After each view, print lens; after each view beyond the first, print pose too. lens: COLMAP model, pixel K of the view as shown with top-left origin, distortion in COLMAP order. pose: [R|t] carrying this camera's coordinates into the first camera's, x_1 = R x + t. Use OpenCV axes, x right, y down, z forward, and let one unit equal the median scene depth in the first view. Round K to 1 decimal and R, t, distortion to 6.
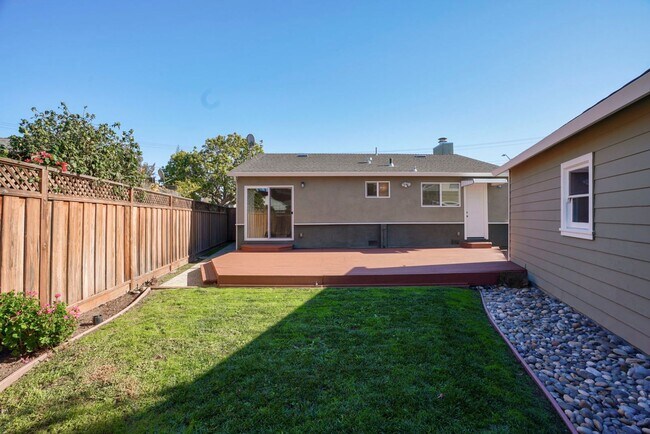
lens RADIAL K [[297.9, 0, 330.2], [0, 297.9, 213.4], [0, 0, 1]] dist [-0.070076, 0.024936]
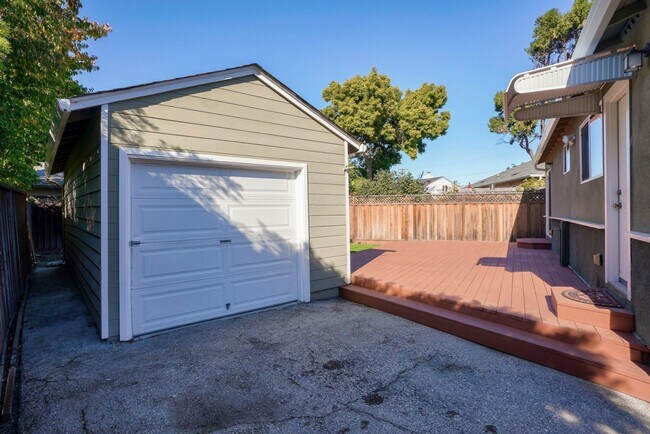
lens RADIAL K [[347.3, 0, 326.1], [0, 347.3, 213.5], [0, 0, 1]] dist [-0.056119, 0.029313]
pose [[-0.522542, 0.010908, -0.852543, 0.923512], [0.018117, 0.999834, 0.001688, 0.012446], [0.852421, -0.014563, -0.522654, 0.955248]]
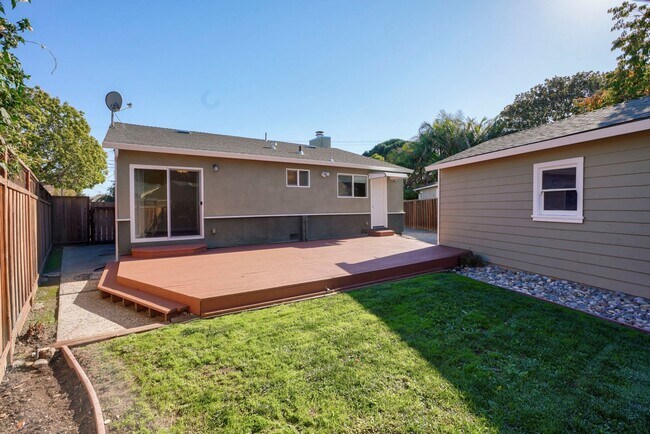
lens RADIAL K [[297.9, 0, 330.2], [0, 297.9, 213.4], [0, 0, 1]] dist [-0.070076, 0.024936]
pose [[0.842563, -0.014539, 0.538402, -0.257724], [-0.000331, 0.999621, 0.027511, 0.003679], [-0.538598, -0.023357, 0.842239, 0.169539]]
